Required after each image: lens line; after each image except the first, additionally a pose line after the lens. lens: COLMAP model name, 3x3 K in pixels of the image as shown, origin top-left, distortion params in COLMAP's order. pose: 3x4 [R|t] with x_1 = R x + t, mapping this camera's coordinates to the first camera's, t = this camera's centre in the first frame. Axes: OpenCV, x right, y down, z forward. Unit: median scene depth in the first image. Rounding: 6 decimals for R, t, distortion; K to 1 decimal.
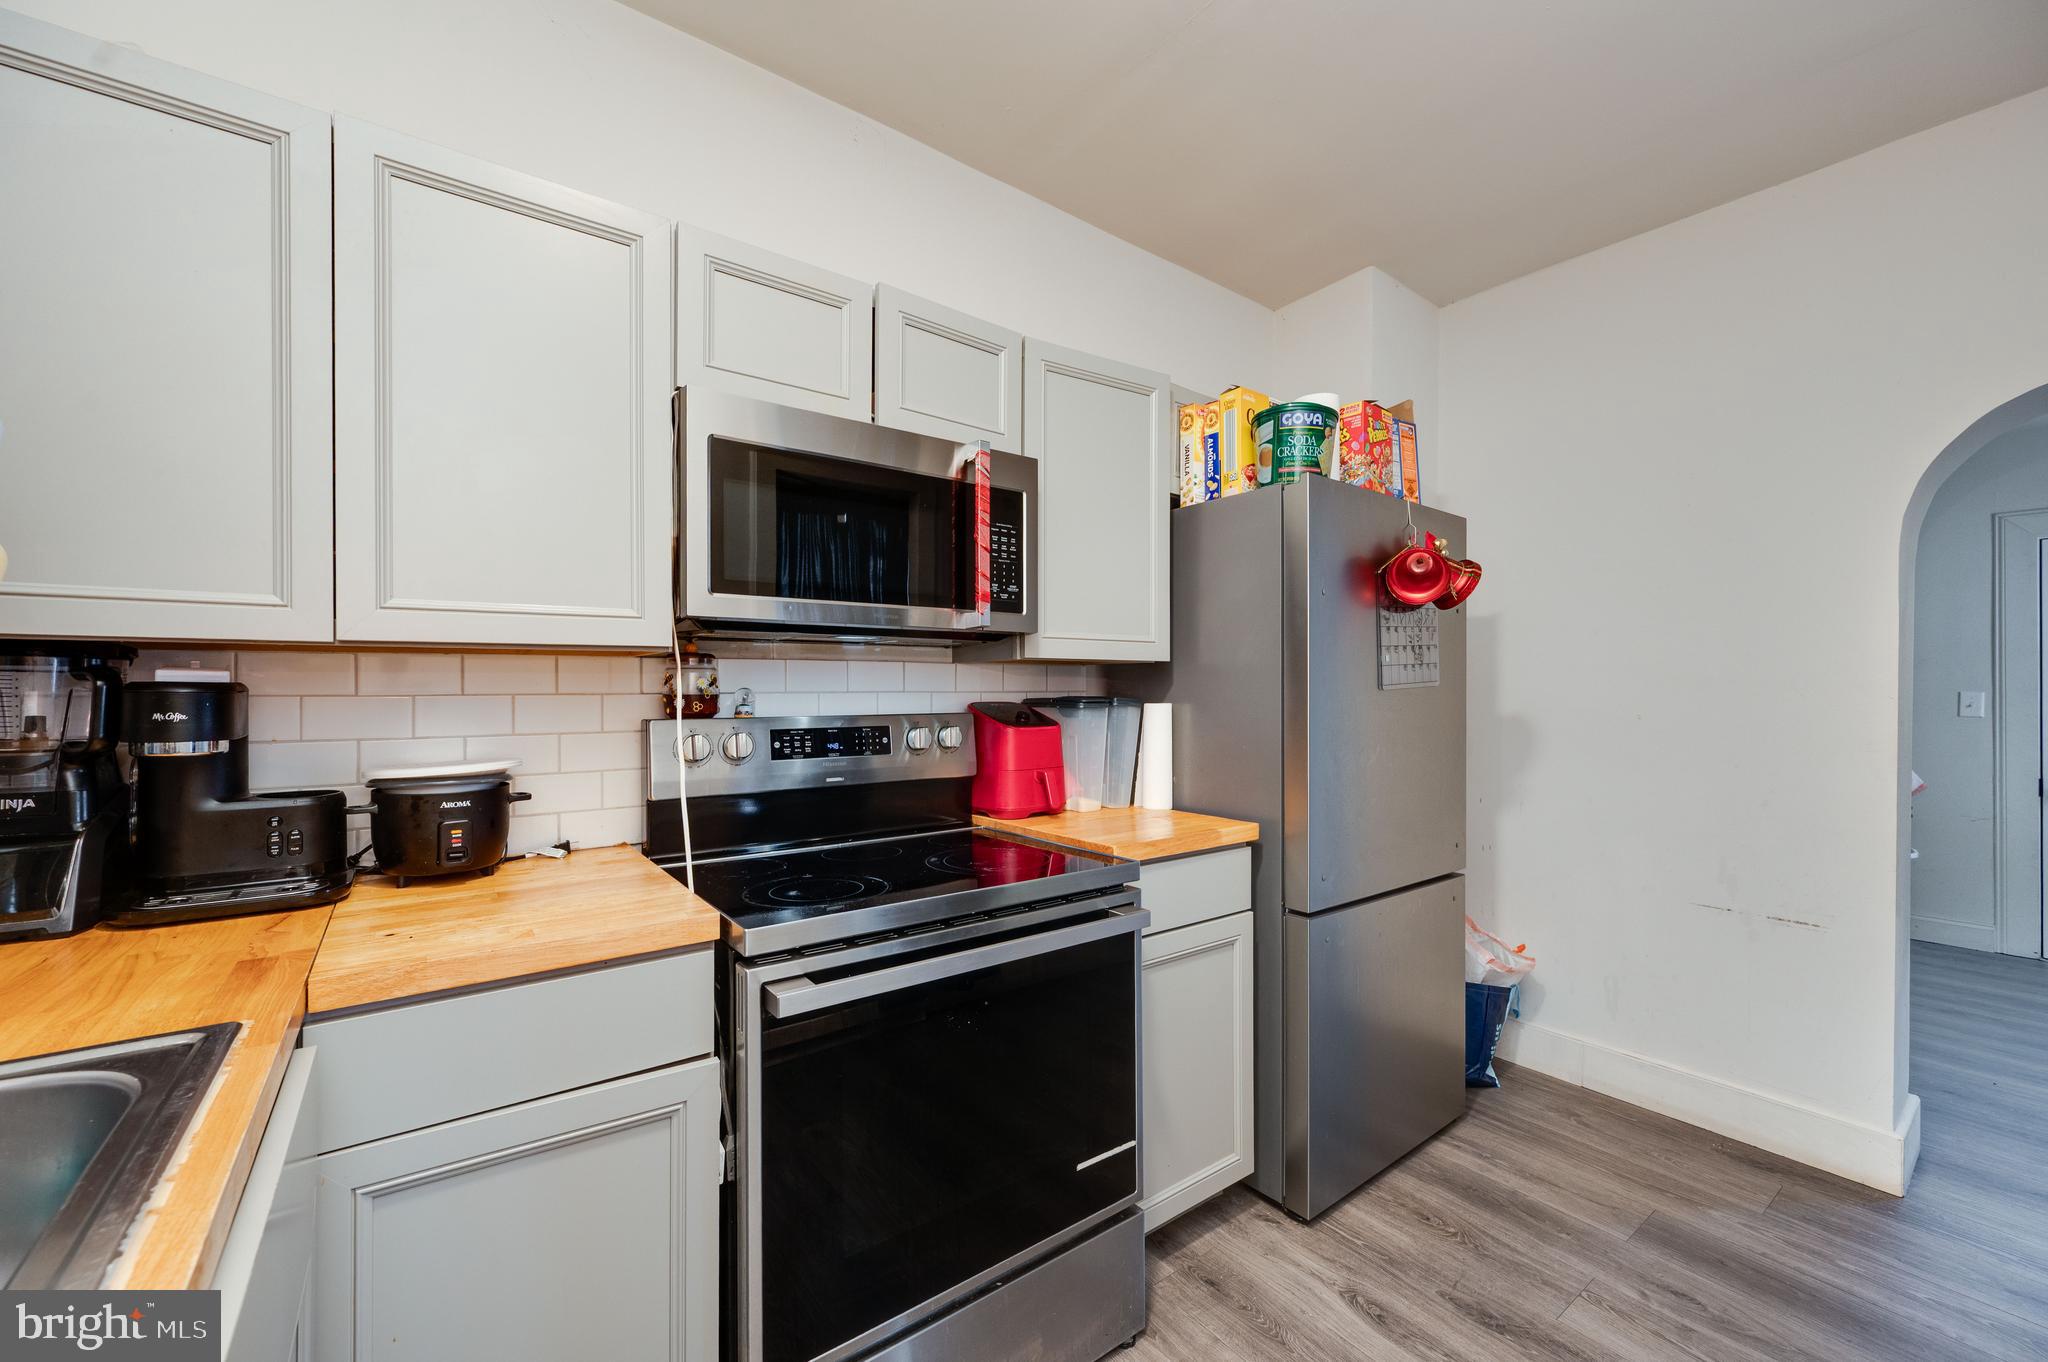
lens RADIAL K [[815.9, 0, 1055.9], [0, 815.9, 690.7], [0, 0, 1]] dist [-0.001918, -0.000208]
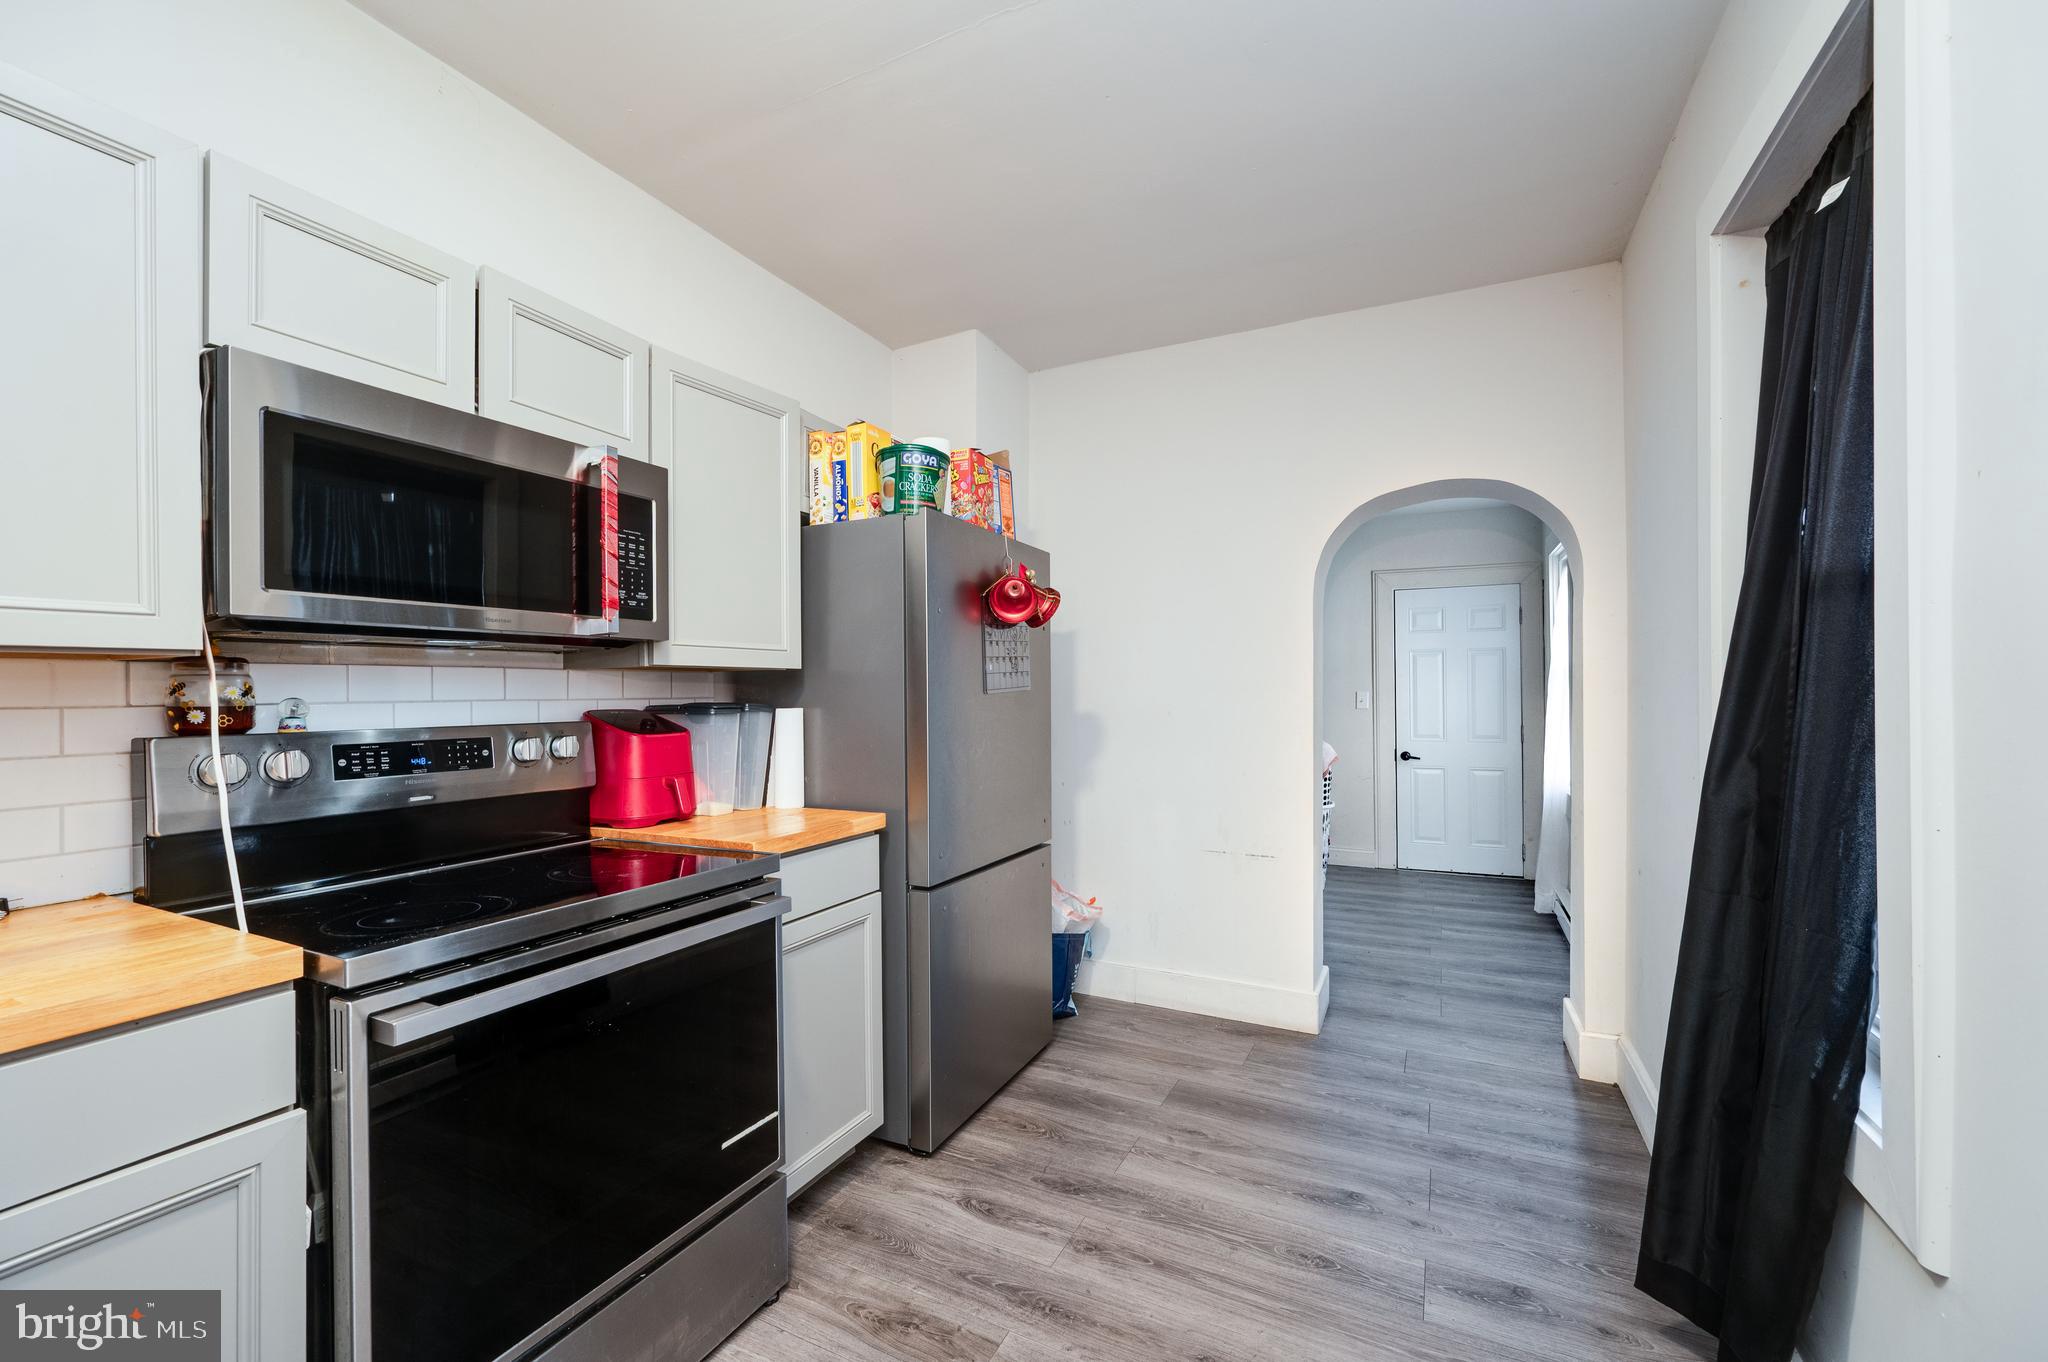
lens RADIAL K [[815.9, 0, 1060.6], [0, 815.9, 687.7], [0, 0, 1]] dist [-0.001918, -0.000208]
pose [[0.891413, -0.004225, 0.453173, -0.048496], [0.007953, 0.999948, -0.006321, -0.002018], [-0.453123, 0.009239, 0.891400, -0.124095]]
